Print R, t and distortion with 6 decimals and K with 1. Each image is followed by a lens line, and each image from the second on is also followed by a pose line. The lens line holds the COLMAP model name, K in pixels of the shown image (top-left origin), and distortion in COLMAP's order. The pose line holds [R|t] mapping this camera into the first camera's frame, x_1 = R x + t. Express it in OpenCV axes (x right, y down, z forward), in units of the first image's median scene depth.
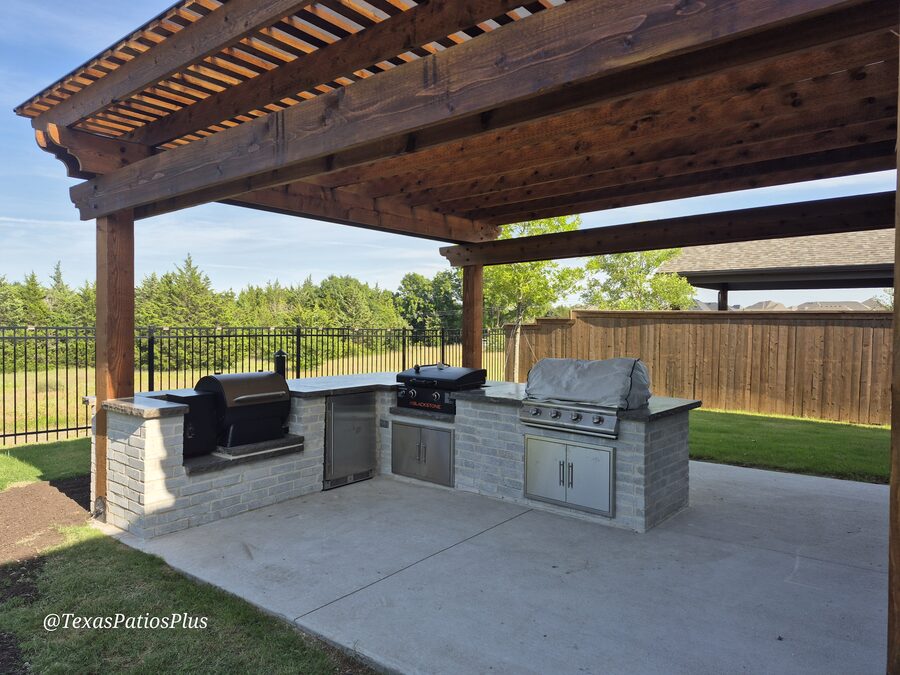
lens RADIAL K [[628.1, 0, 451.8], [0, 628.1, 333.6], [0, 0, 1]] dist [0.103437, -0.131623]
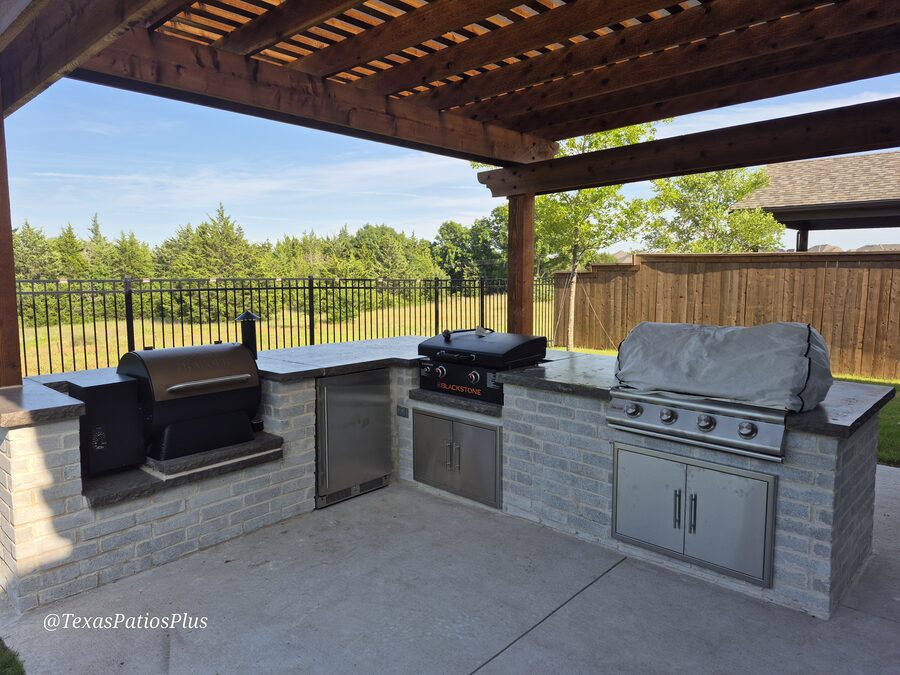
lens RADIAL K [[628.1, 0, 451.8], [0, 628.1, 333.6], [0, 0, 1]] dist [0.103437, -0.131623]
pose [[0.998105, -0.004990, -0.061325, -0.006966], [0.009860, 0.996797, 0.079363, -0.002410], [0.060733, -0.079817, 0.994958, 0.308303]]
